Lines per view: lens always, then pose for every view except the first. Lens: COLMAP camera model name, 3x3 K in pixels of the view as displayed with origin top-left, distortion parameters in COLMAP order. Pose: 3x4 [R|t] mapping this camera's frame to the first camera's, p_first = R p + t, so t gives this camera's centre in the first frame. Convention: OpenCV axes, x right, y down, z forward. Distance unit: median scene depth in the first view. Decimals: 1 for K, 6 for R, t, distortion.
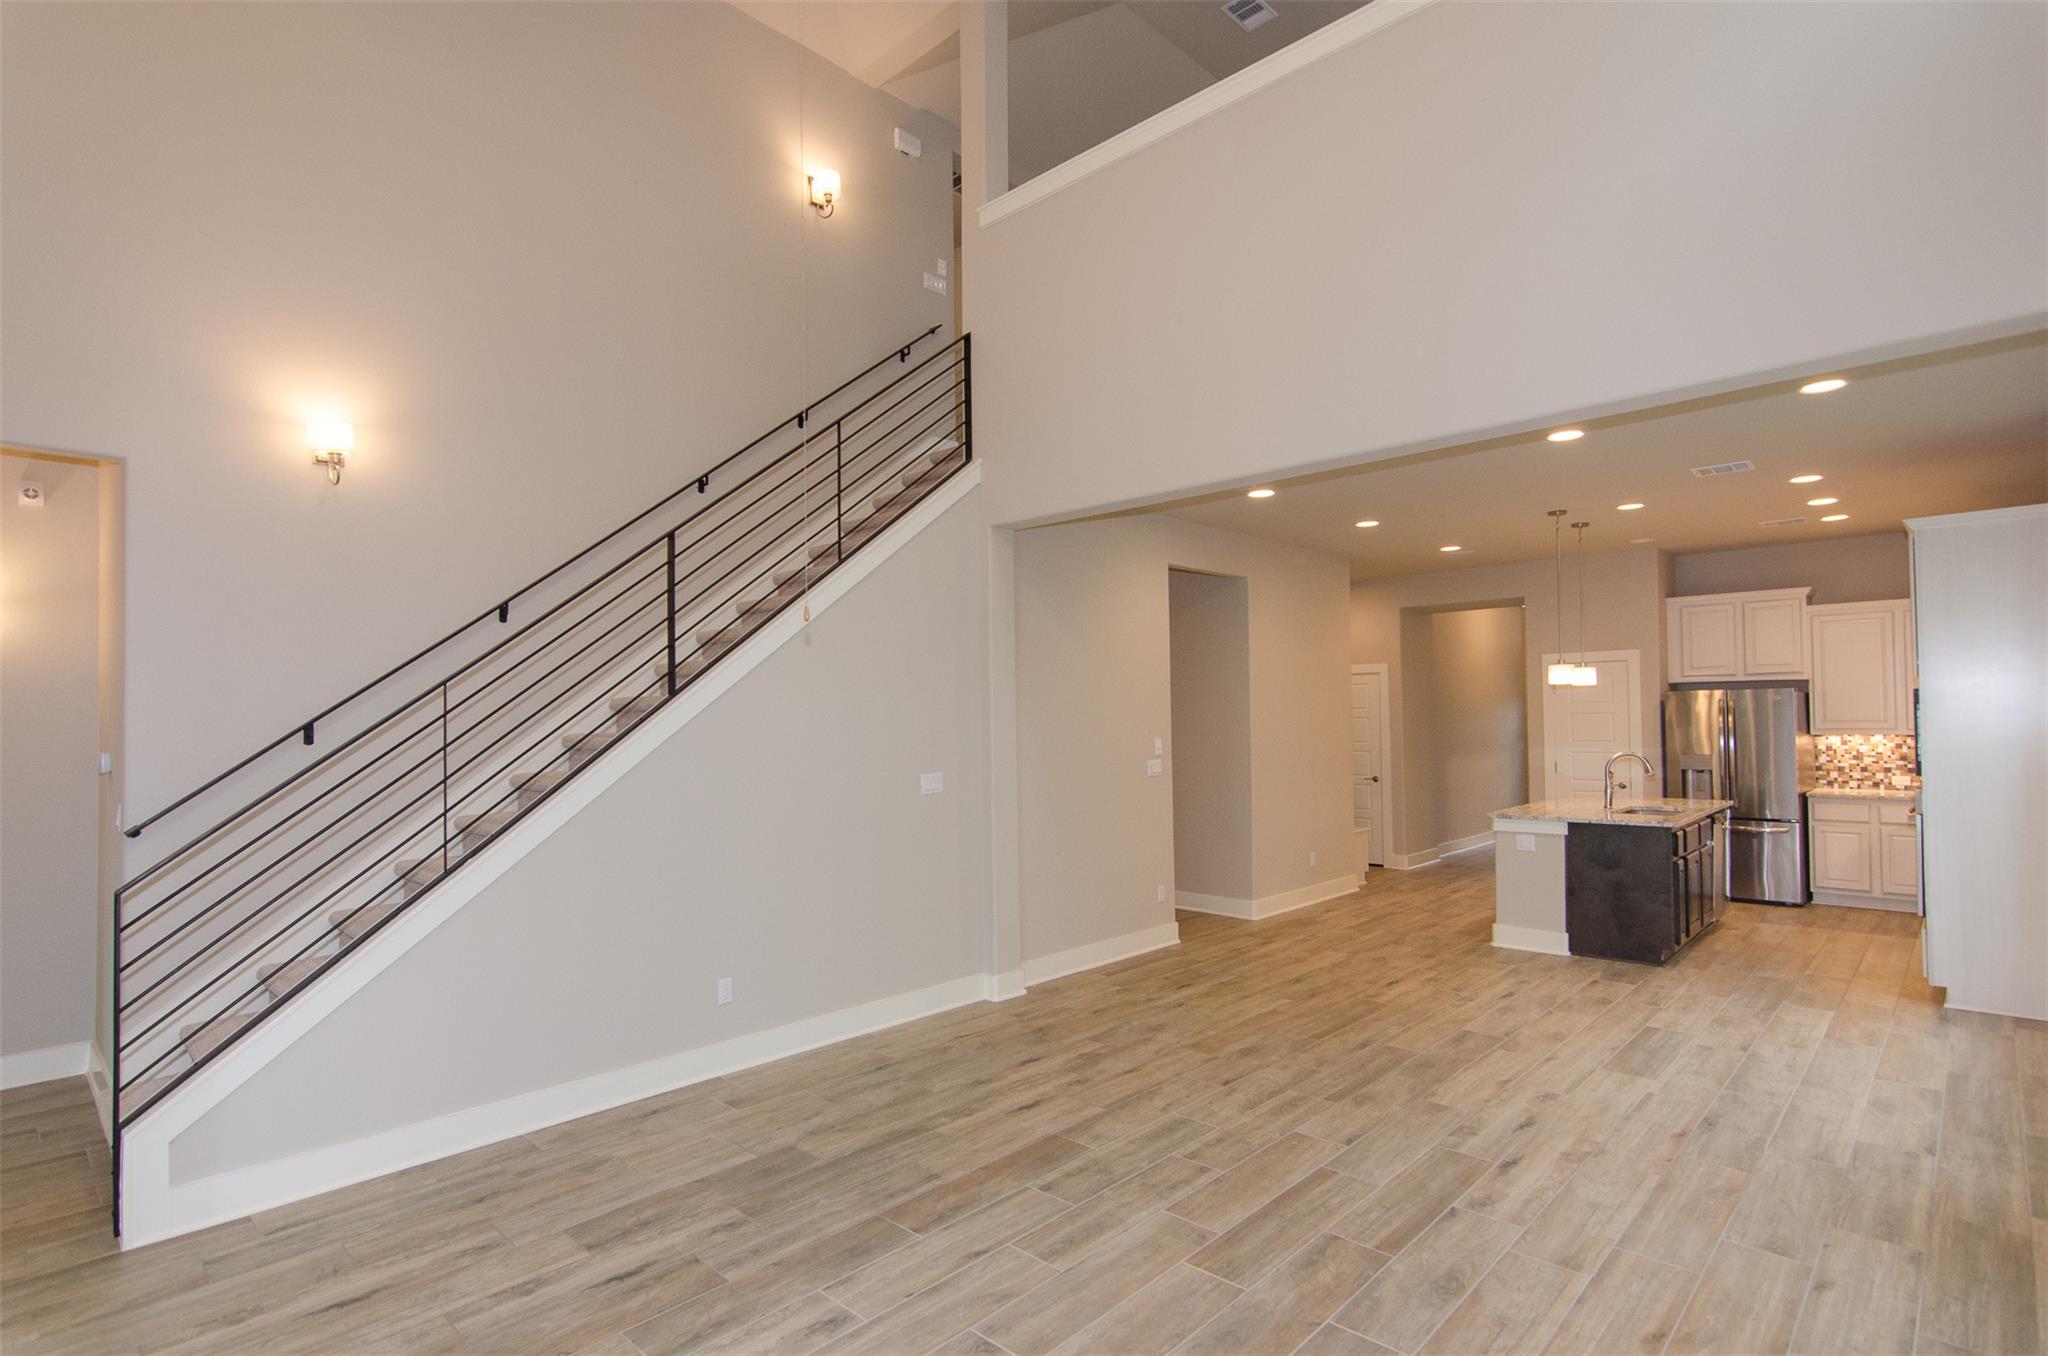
lens RADIAL K [[1006.2, 0, 1020.4], [0, 1006.2, 698.6], [0, 0, 1]] dist [-0.002556, 0.001355]
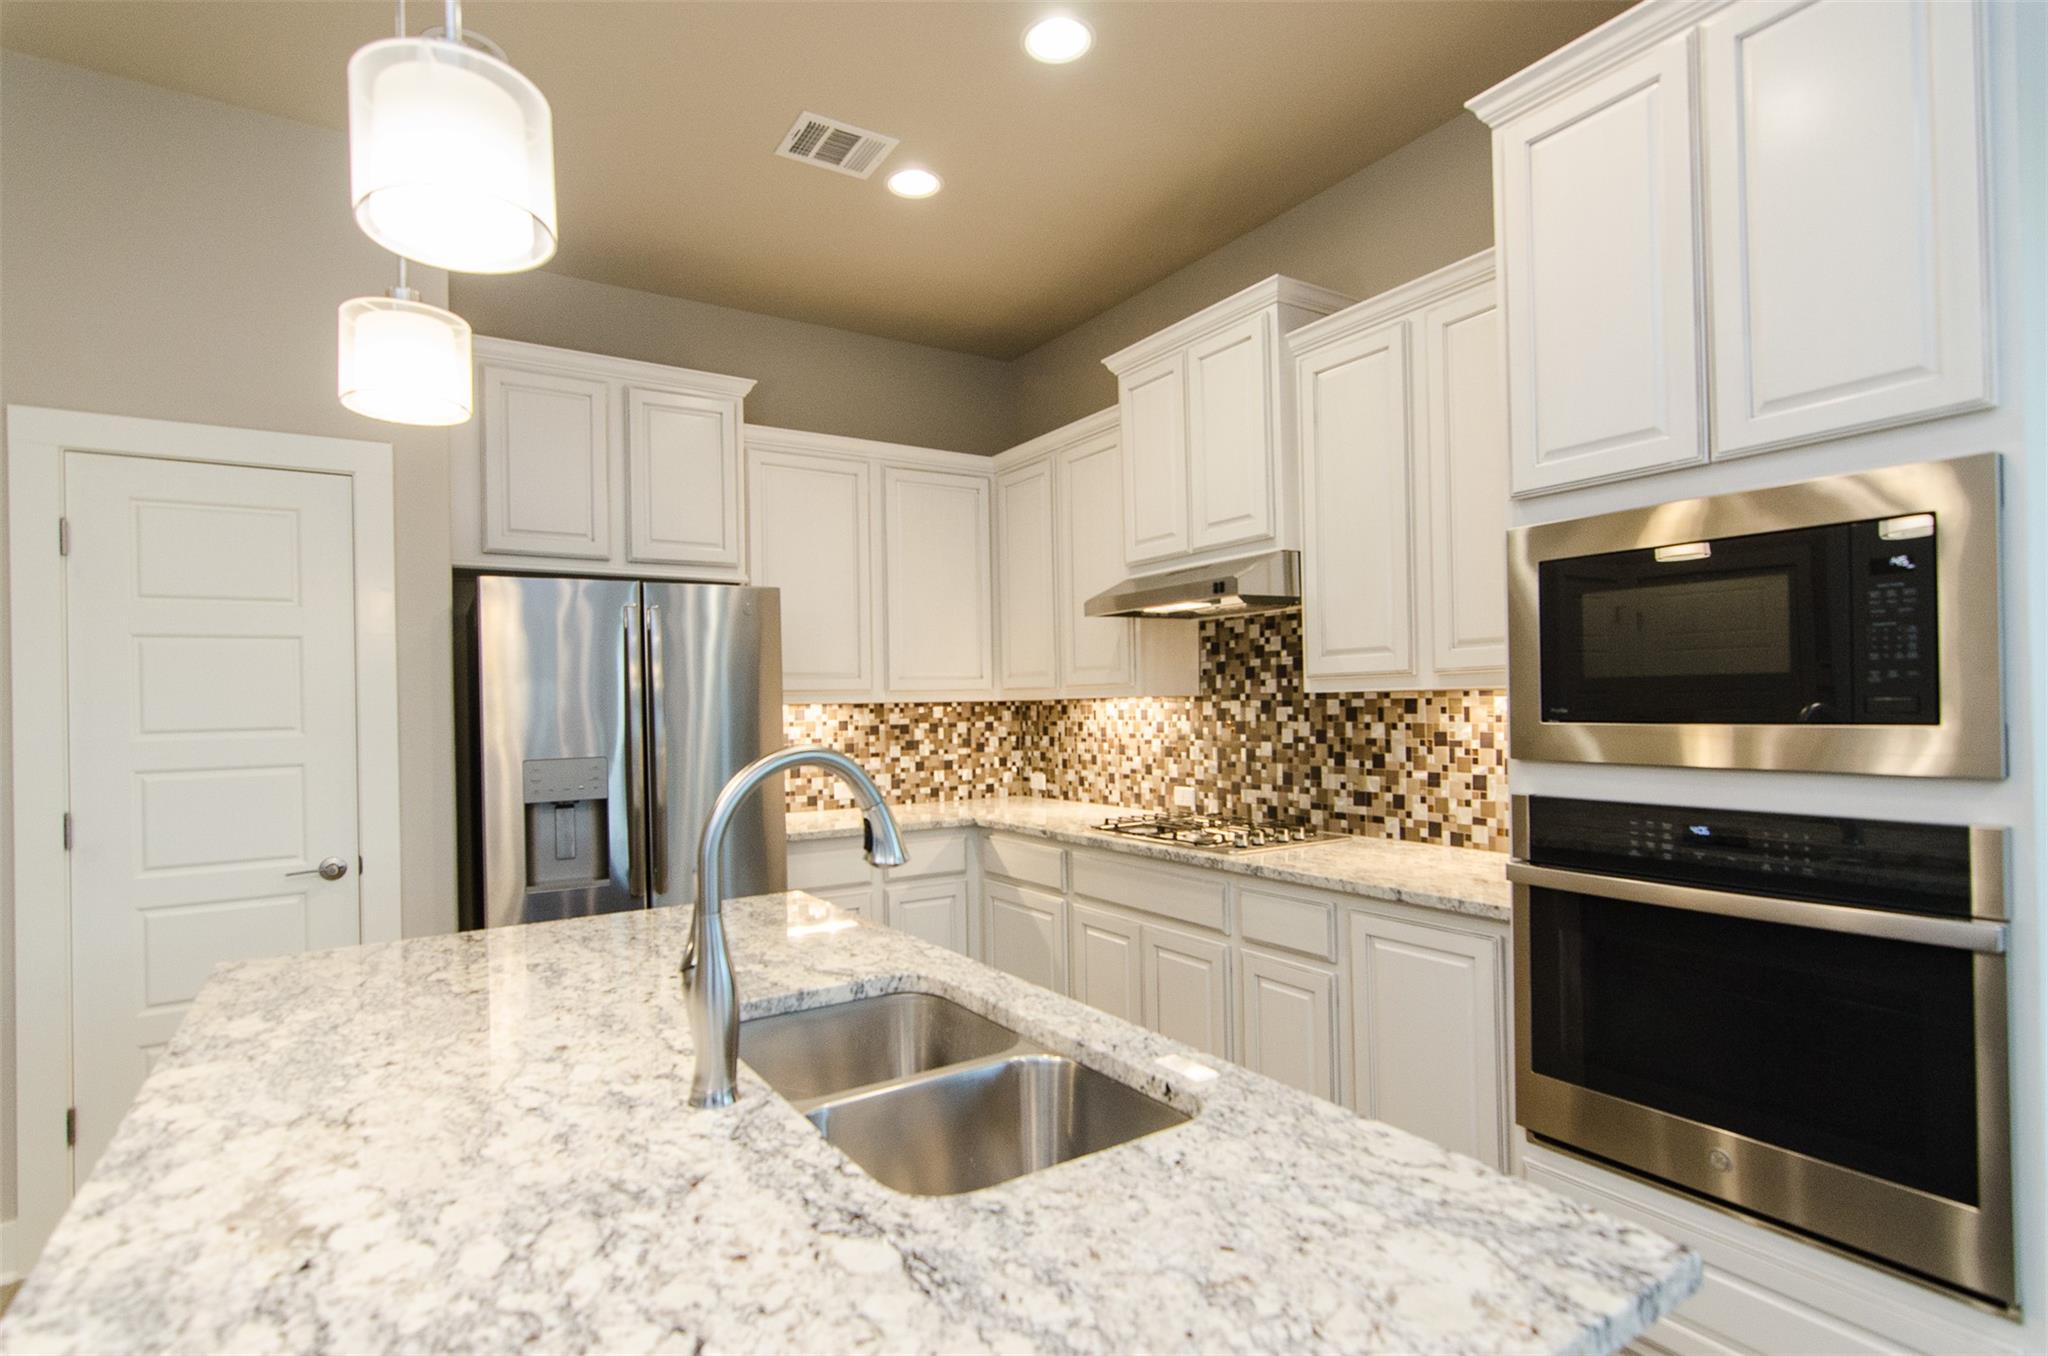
lens RADIAL K [[1006.2, 0, 1020.4], [0, 1006.2, 698.6], [0, 0, 1]] dist [-0.002556, 0.001355]
pose [[0.233082, 0.014257, 0.972353, 0.485796], [-0.004313, 0.999898, -0.013627, 0.051438], [-0.972448, -0.001017, 0.233119, 1.014252]]
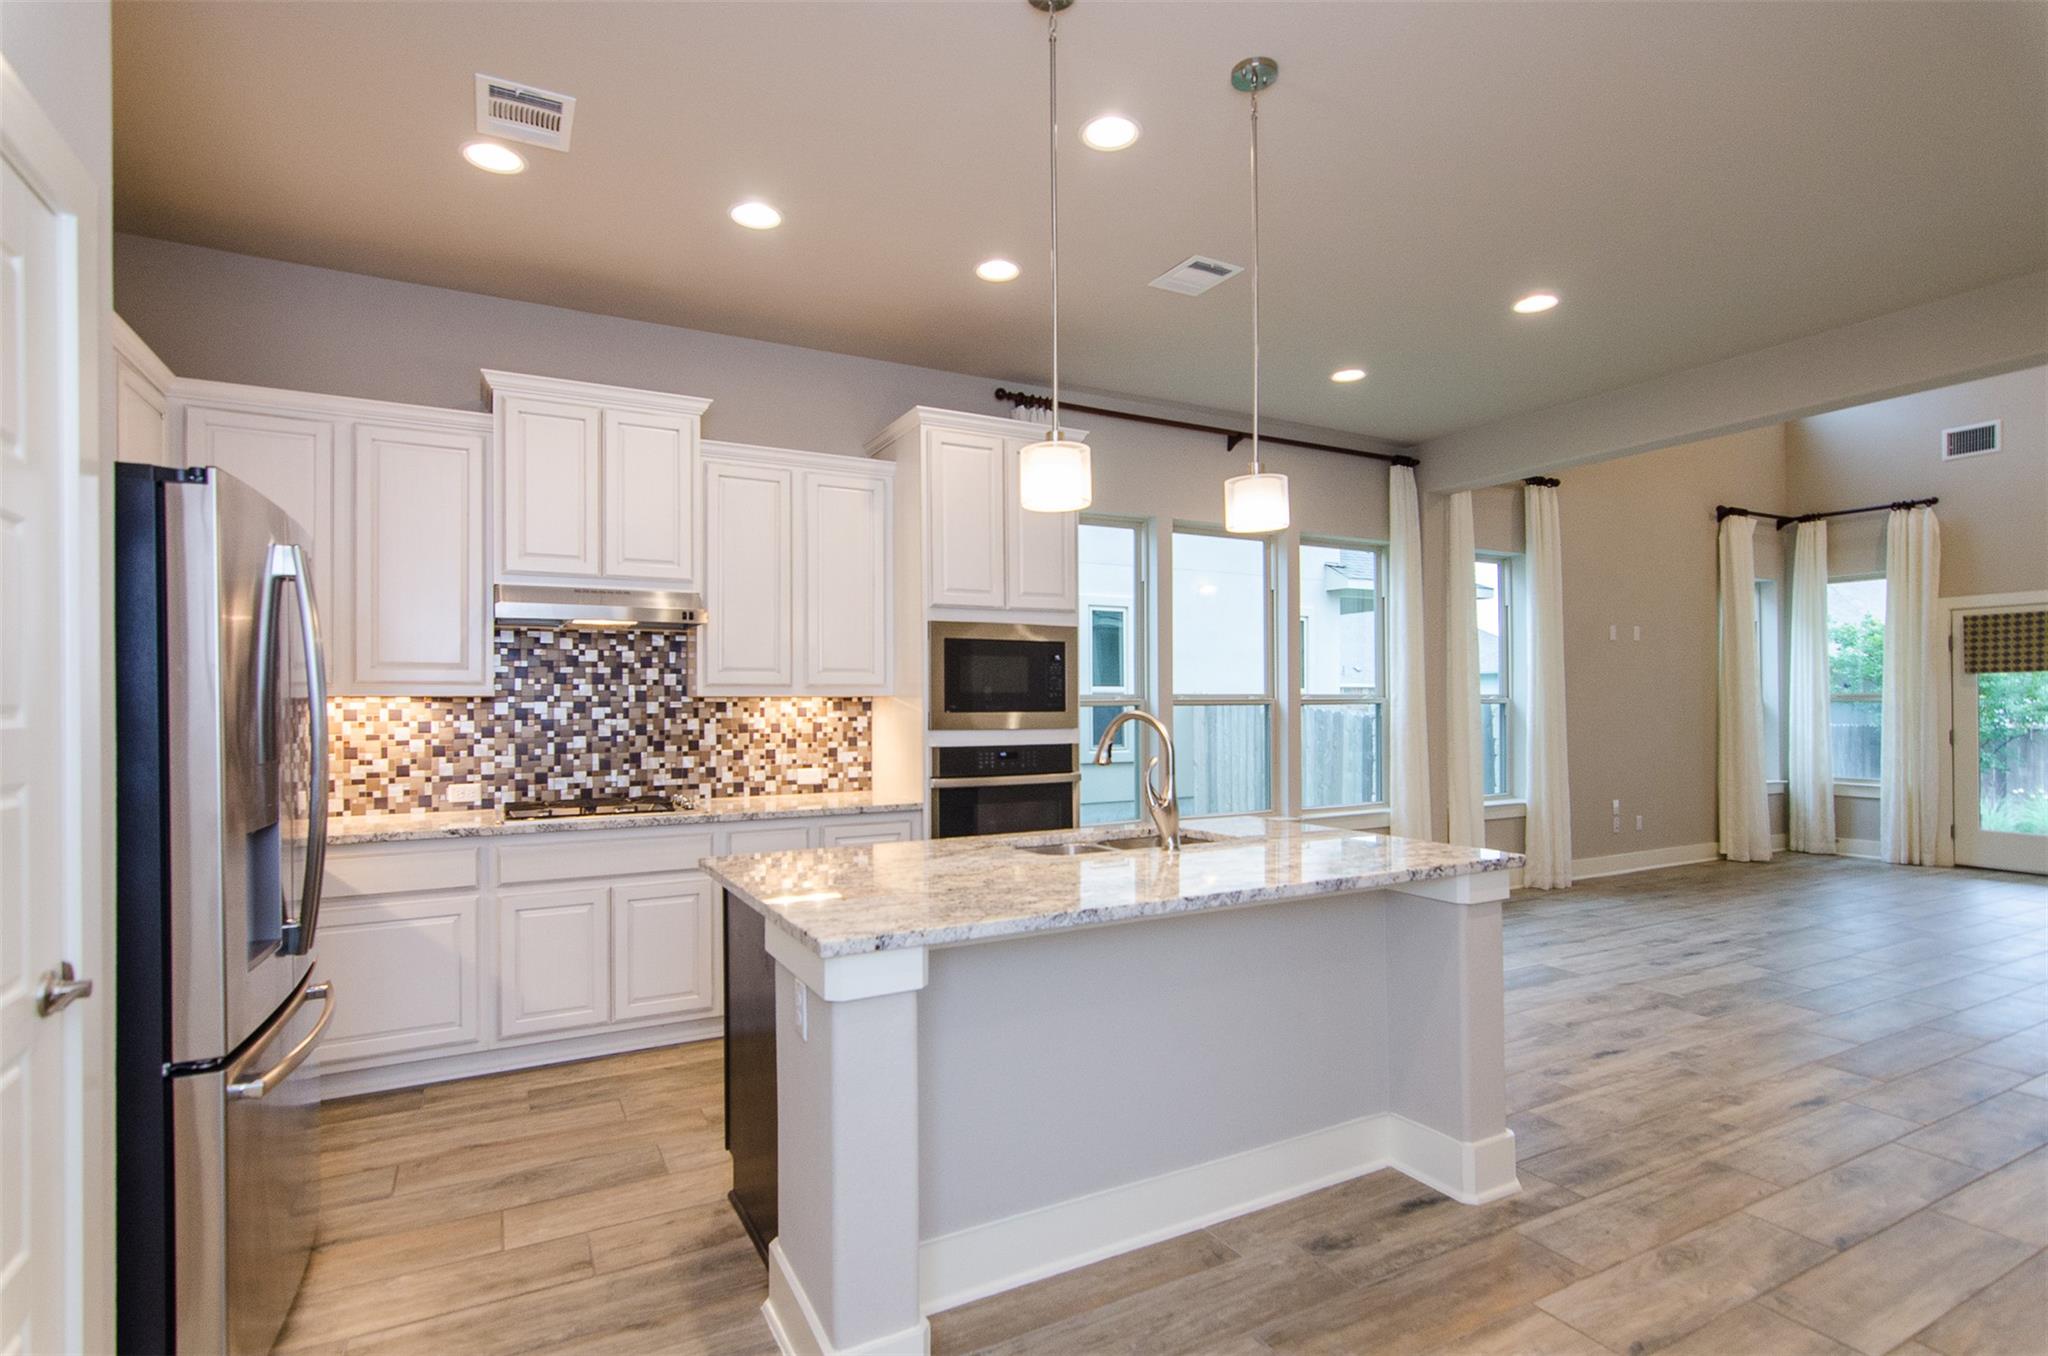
lens RADIAL K [[993.2, 0, 1022.2], [0, 993.2, 700.4], [0, 0, 1]] dist [-0.000959, 0.002291]
pose [[-0.951578, 0.020418, 0.306729, 0.574174], [0.012044, 0.999502, -0.029167, 0.066164], [-0.307172, -0.024060, -0.951350, 1.555210]]
